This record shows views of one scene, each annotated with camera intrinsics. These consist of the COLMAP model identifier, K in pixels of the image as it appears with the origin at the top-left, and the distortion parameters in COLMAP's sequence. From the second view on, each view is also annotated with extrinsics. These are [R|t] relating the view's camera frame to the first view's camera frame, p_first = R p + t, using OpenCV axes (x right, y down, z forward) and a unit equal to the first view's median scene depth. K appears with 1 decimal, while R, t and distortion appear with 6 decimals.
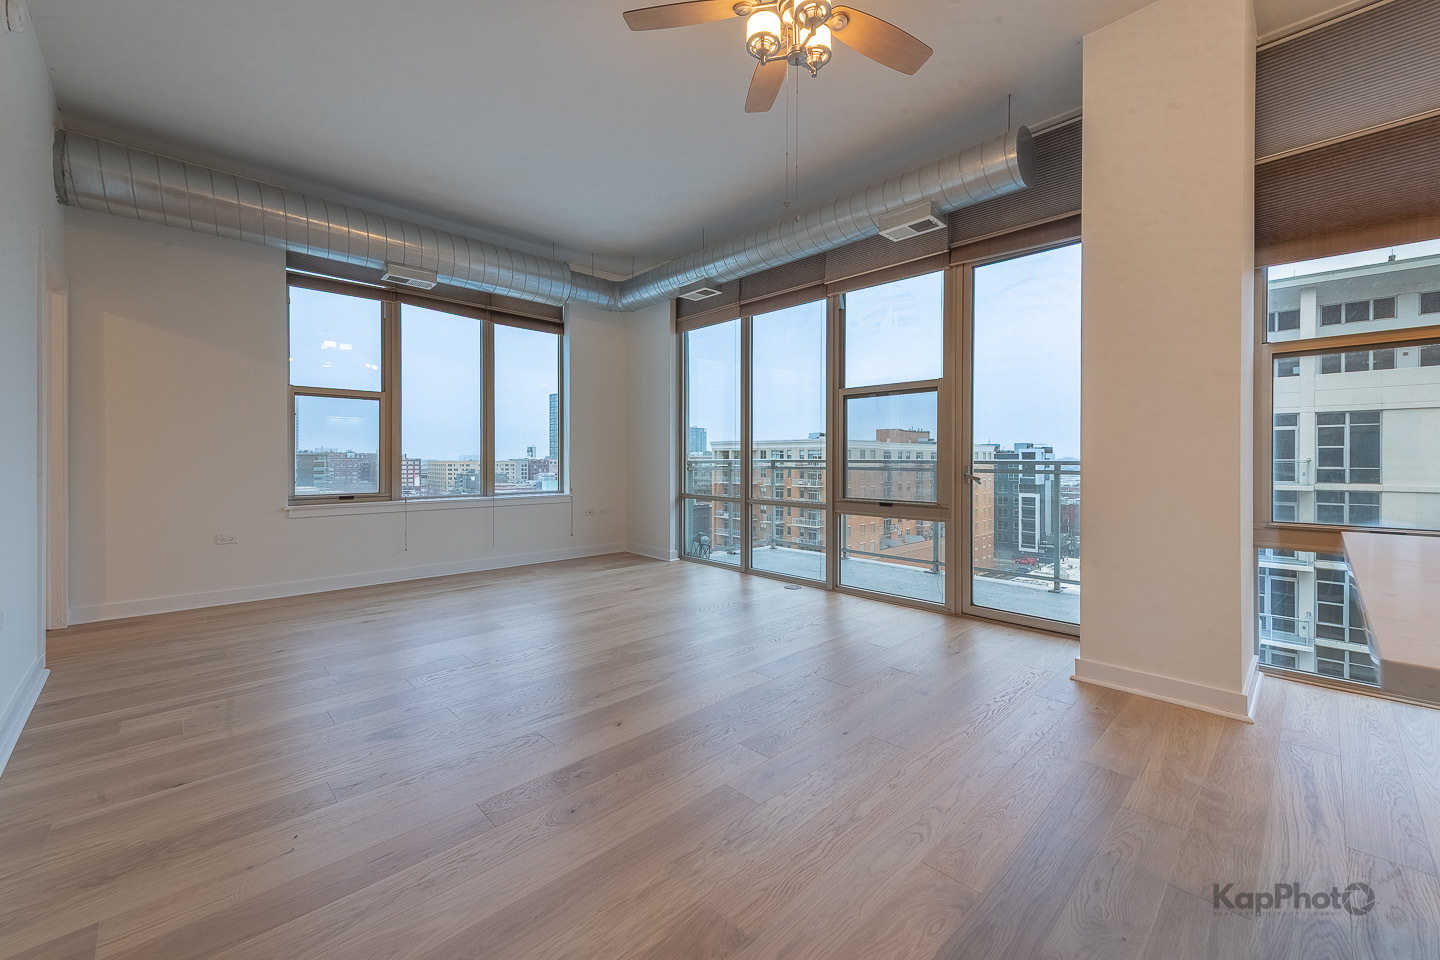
lens RADIAL K [[576.2, 0, 720.5], [0, 576.2, 460.6], [0, 0, 1]] dist [0.014115, -0.000433]
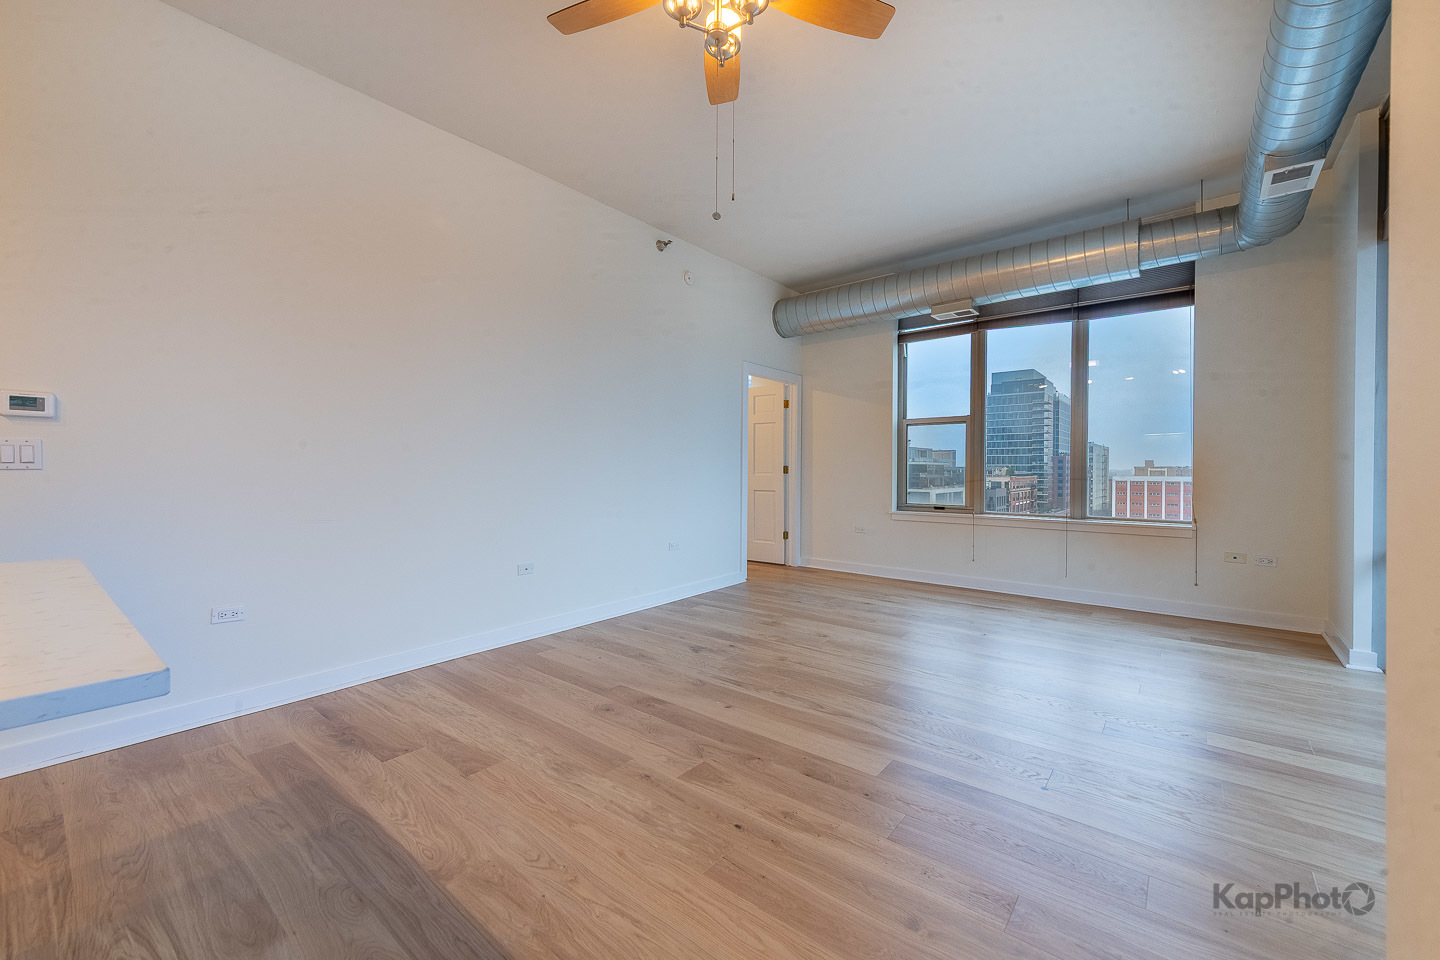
lens RADIAL K [[576.2, 0, 720.5], [0, 576.2, 460.6], [0, 0, 1]] dist [0.014115, -0.000433]
pose [[0.105470, -0.018490, -0.994251, 0.612165], [-0.005809, 0.999799, -0.019210, -0.009261], [0.994406, 0.007802, 0.105341, 0.536117]]
